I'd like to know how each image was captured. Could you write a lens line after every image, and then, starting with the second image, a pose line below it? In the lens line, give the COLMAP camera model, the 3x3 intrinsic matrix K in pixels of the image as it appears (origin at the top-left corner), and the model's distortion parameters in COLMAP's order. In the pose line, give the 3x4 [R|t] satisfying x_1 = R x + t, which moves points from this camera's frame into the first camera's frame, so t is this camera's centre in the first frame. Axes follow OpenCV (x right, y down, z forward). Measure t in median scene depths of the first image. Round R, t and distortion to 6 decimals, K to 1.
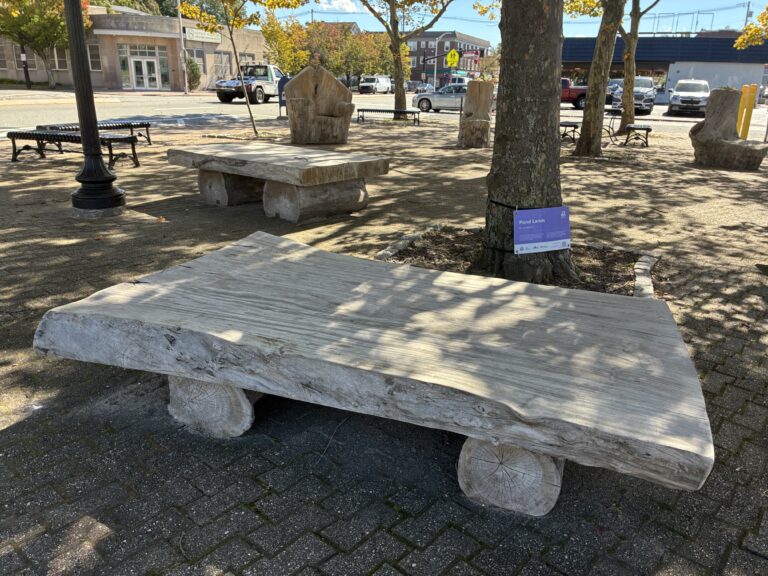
lens RADIAL K [[584.9, 0, 384.0], [0, 584.9, 288.0], [0, 0, 1]] dist [0.002919, 0.001456]
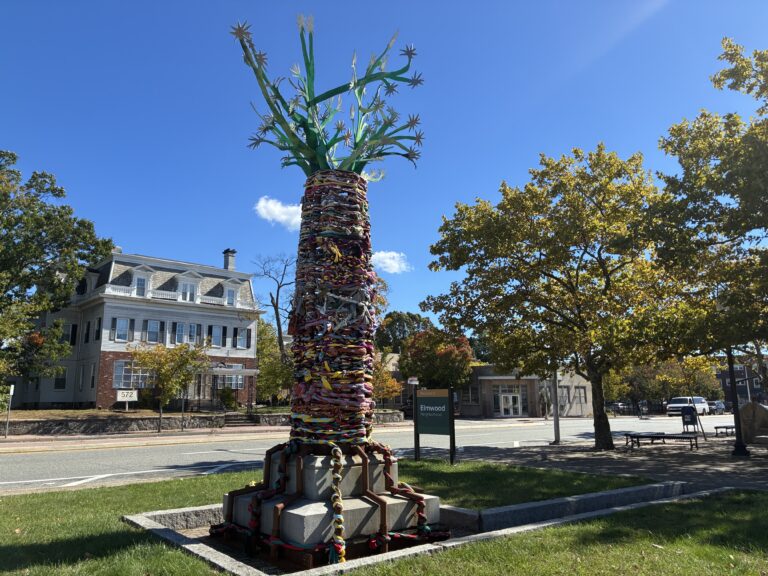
lens RADIAL K [[584.9, 0, 384.0], [0, 584.9, 288.0], [0, 0, 1]] dist [0.002919, 0.001456]
pose [[0.904122, -0.122109, -0.409454, -0.097253], [-0.107108, 0.862924, -0.493852, 0.082936], [0.413632, 0.490359, 0.767109, -0.247035]]
